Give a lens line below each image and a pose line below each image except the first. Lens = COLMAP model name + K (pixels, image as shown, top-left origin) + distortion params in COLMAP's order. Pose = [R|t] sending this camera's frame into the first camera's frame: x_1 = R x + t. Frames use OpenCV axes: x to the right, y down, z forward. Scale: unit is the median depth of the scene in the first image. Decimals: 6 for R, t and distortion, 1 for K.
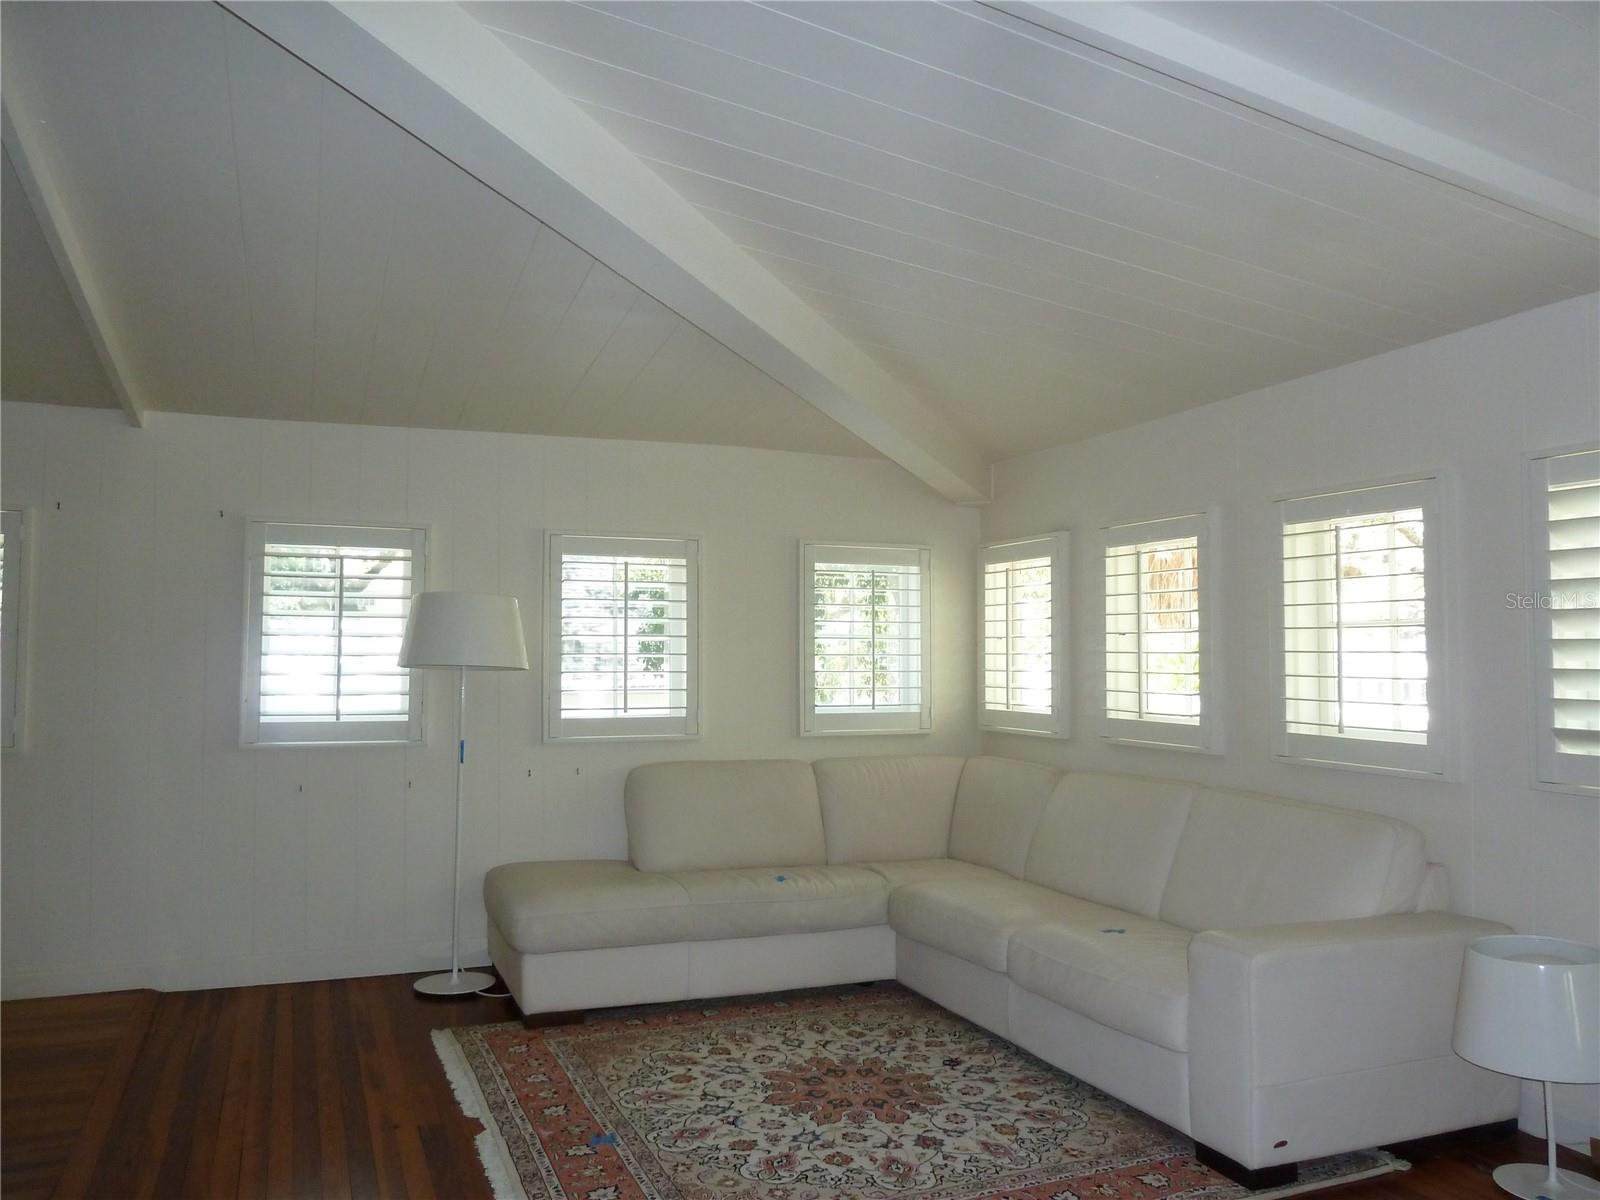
lens RADIAL K [[1186.3, 0, 802.0], [0, 1186.3, 602.5], [0, 0, 1]] dist [-0.032951, 0.000263]
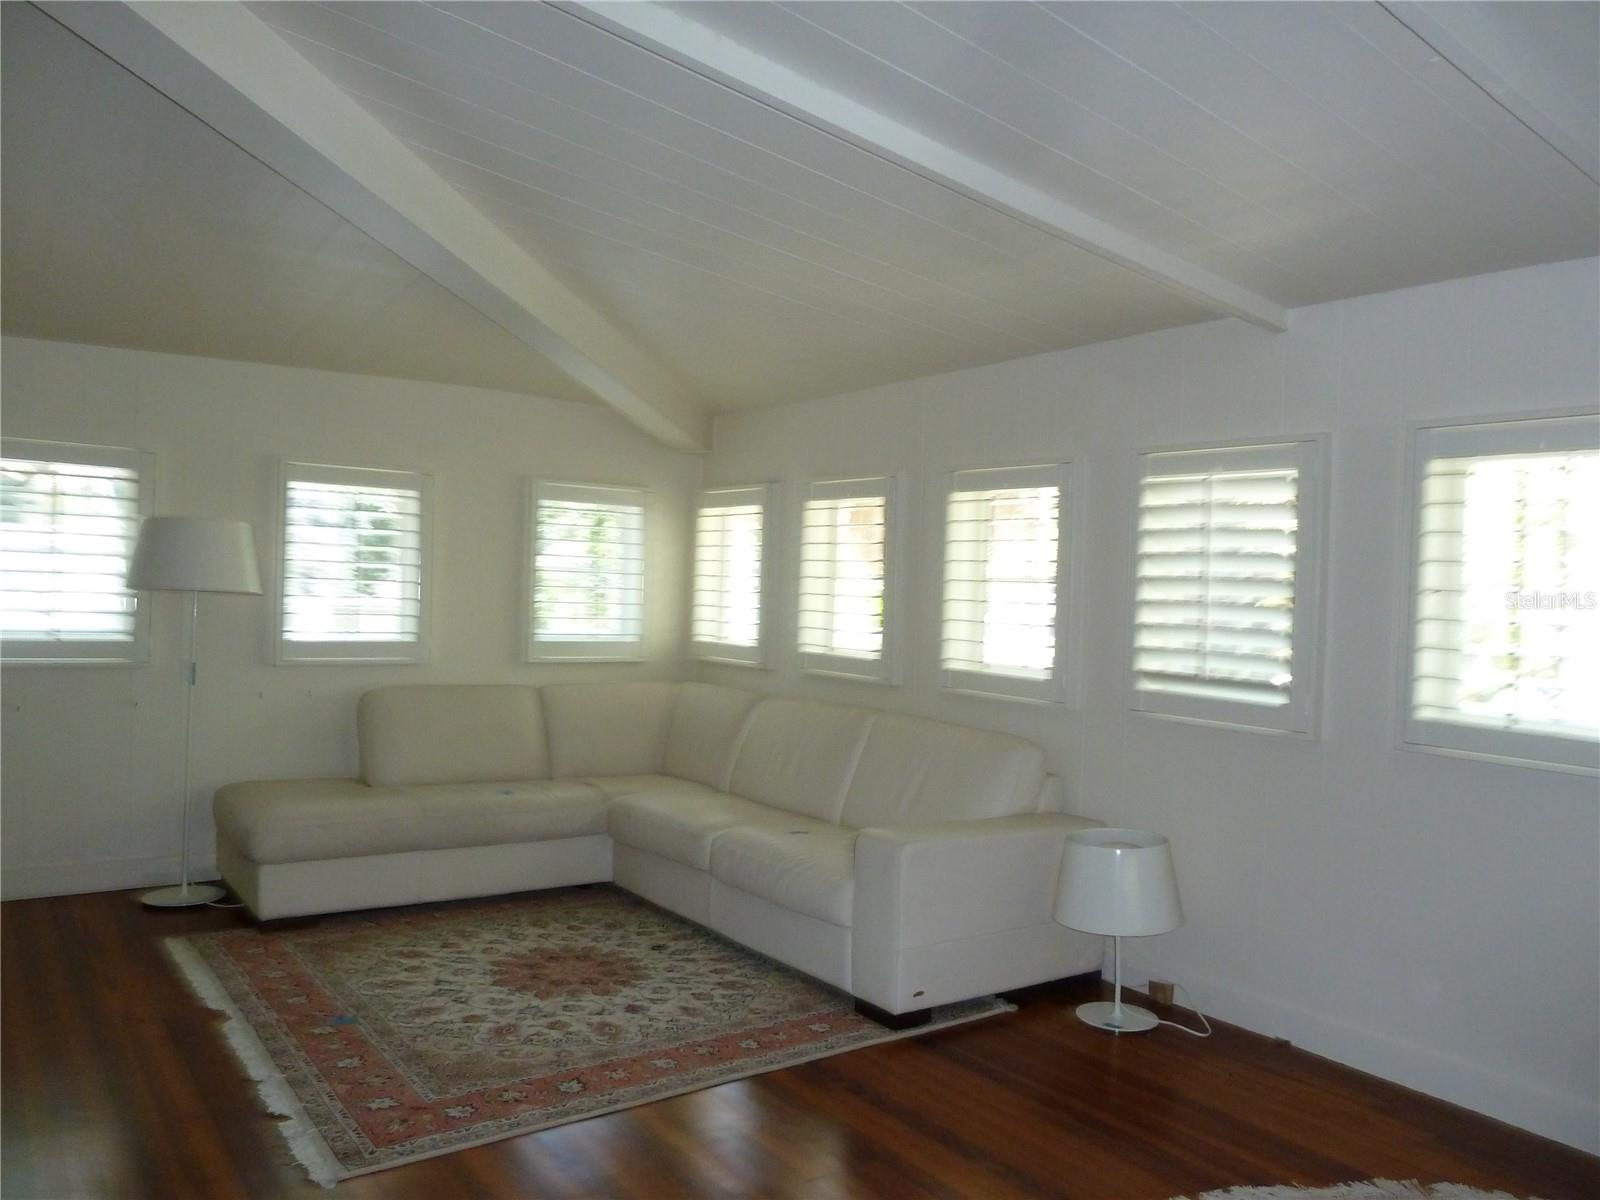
lens RADIAL K [[1186.3, 0, 802.0], [0, 1186.3, 602.5], [0, 0, 1]] dist [-0.032951, 0.000263]
pose [[0.972762, 0.025066, 0.230445, -0.013048], [-0.039590, 0.997495, 0.058620, -0.021518], [-0.228399, -0.066147, 0.971318, -0.145643]]
